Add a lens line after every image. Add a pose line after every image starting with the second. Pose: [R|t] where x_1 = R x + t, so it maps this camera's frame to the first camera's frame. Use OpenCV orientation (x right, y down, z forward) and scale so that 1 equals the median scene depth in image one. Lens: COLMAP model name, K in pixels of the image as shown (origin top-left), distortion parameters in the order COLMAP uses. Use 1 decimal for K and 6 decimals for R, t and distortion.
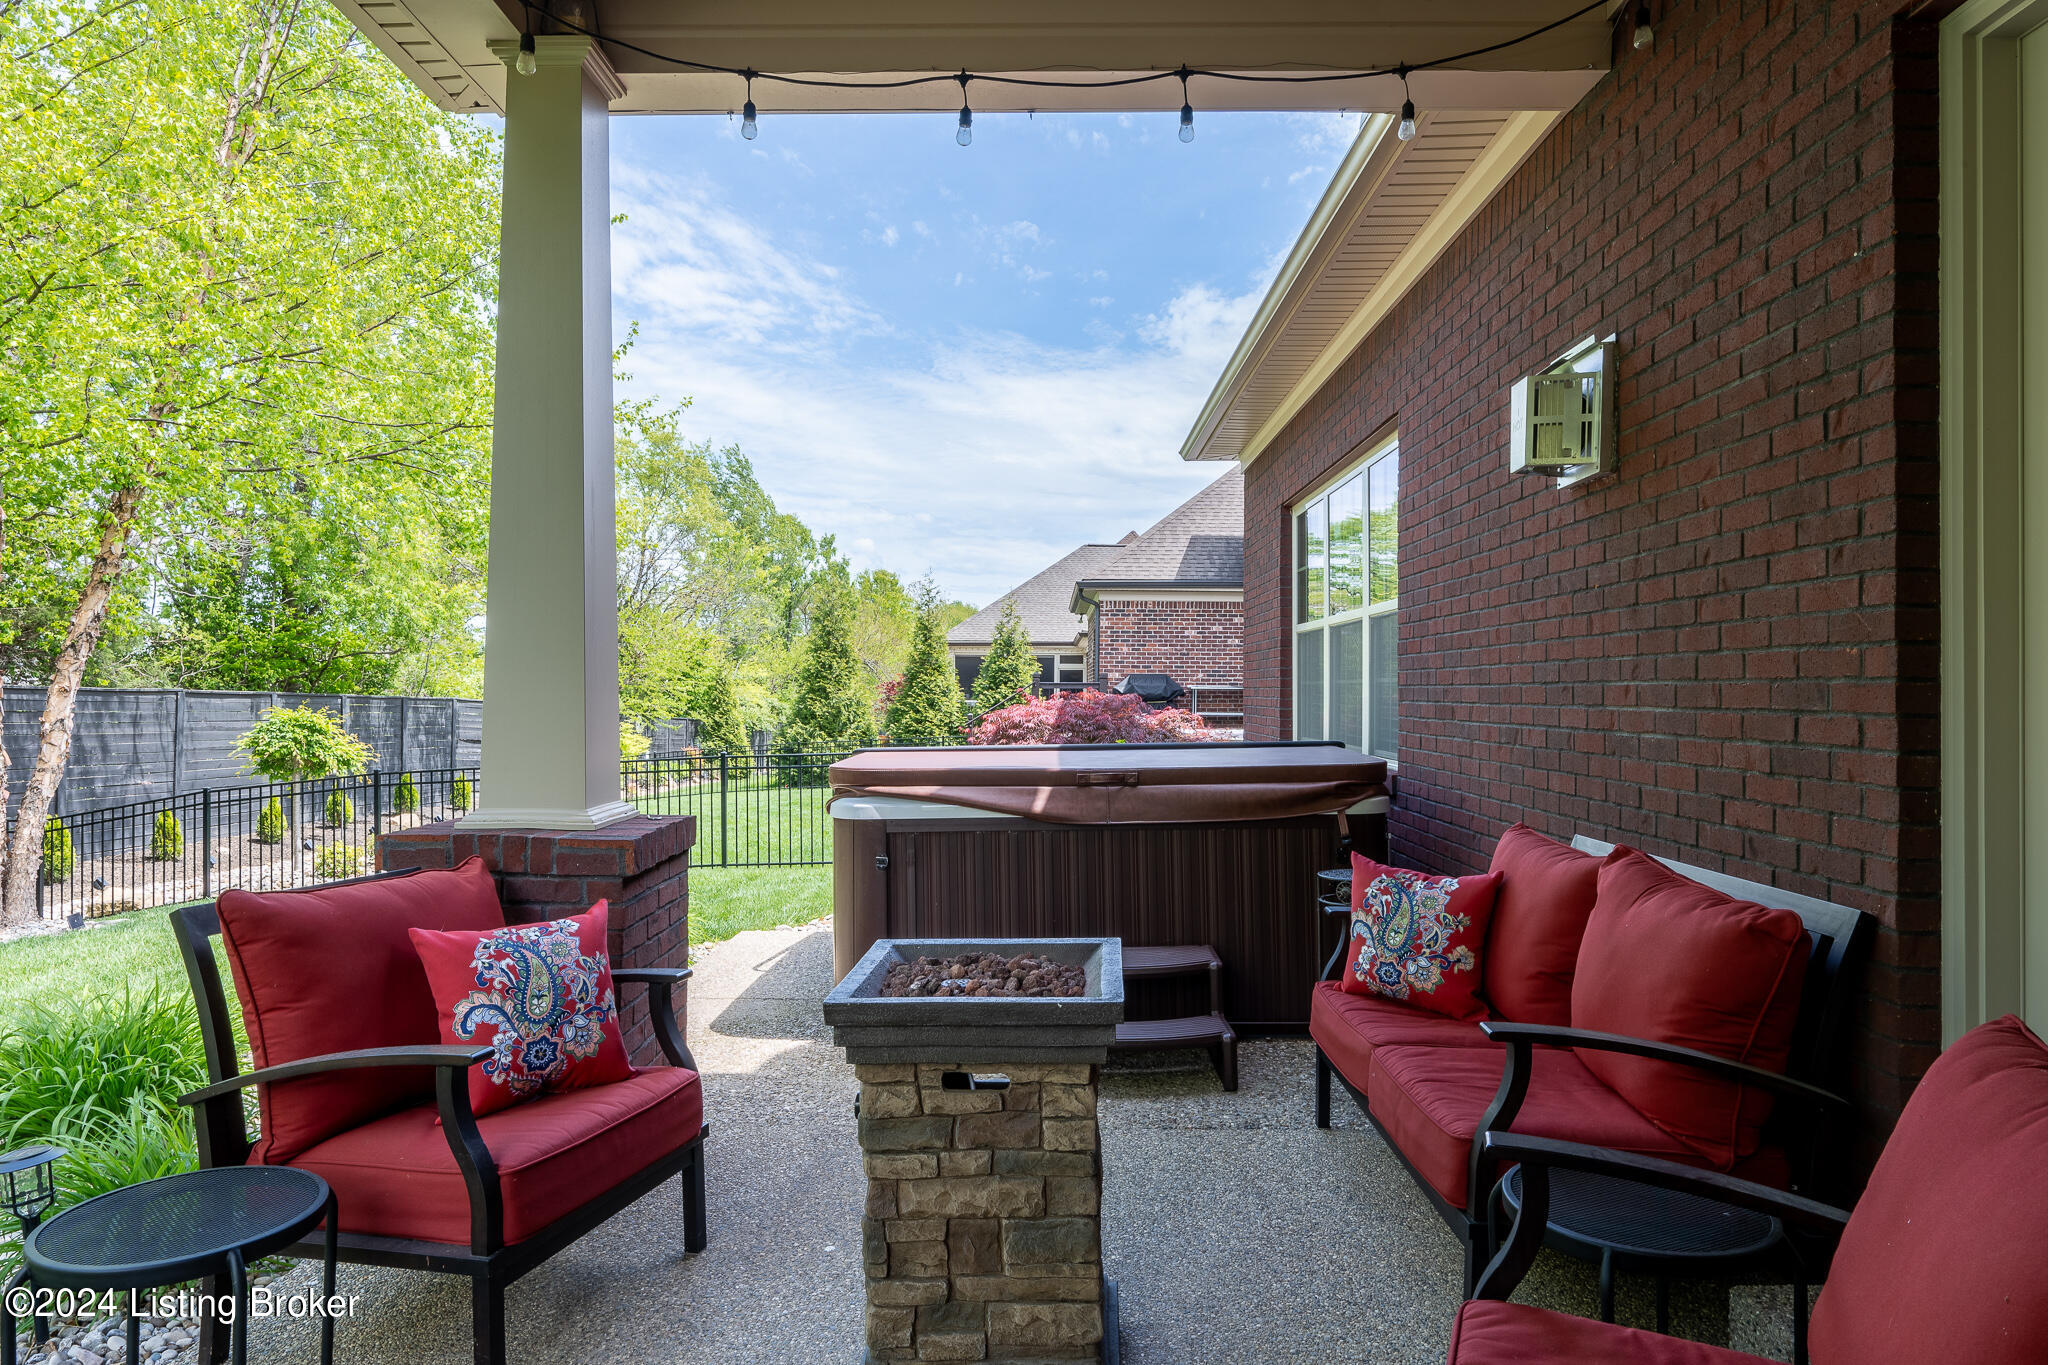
lens RADIAL K [[1227.7, 0, 1024.0], [0, 1227.7, 682.5], [0, 0, 1]] dist [-0.001003, -0.000090]
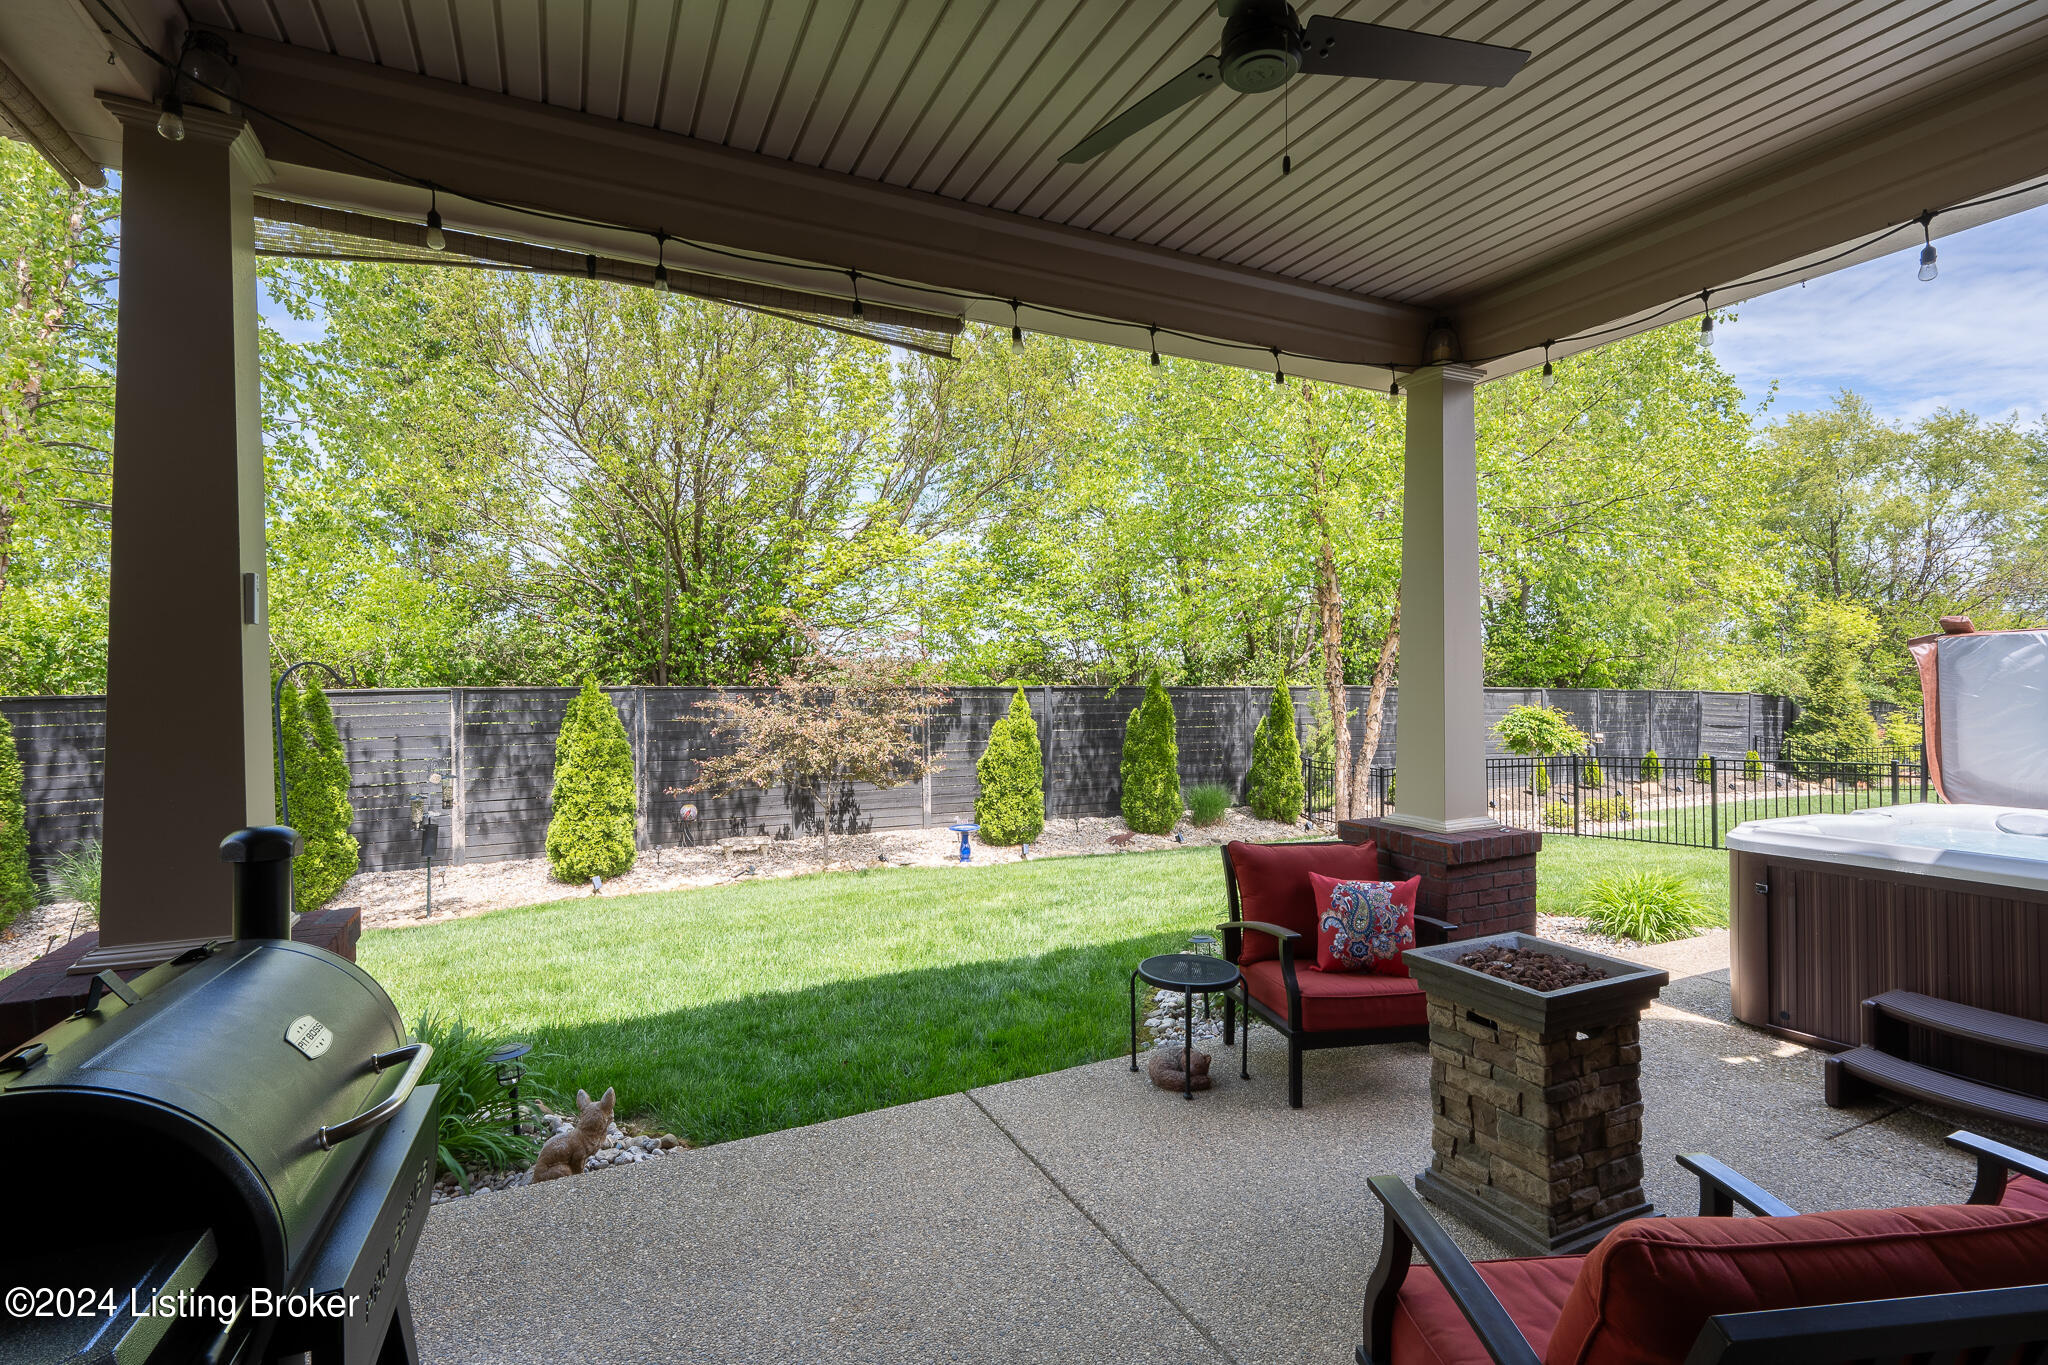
lens RADIAL K [[934.2, 0, 1024.0], [0, 934.2, 682.5], [0, 0, 1]] dist [-0.001644, -0.000320]
pose [[0.453074, 0.001148, -0.891472, 0.652928], [0.012714, 0.999889, 0.007750, -0.129493], [0.891382, -0.014845, 0.453009, -0.119384]]
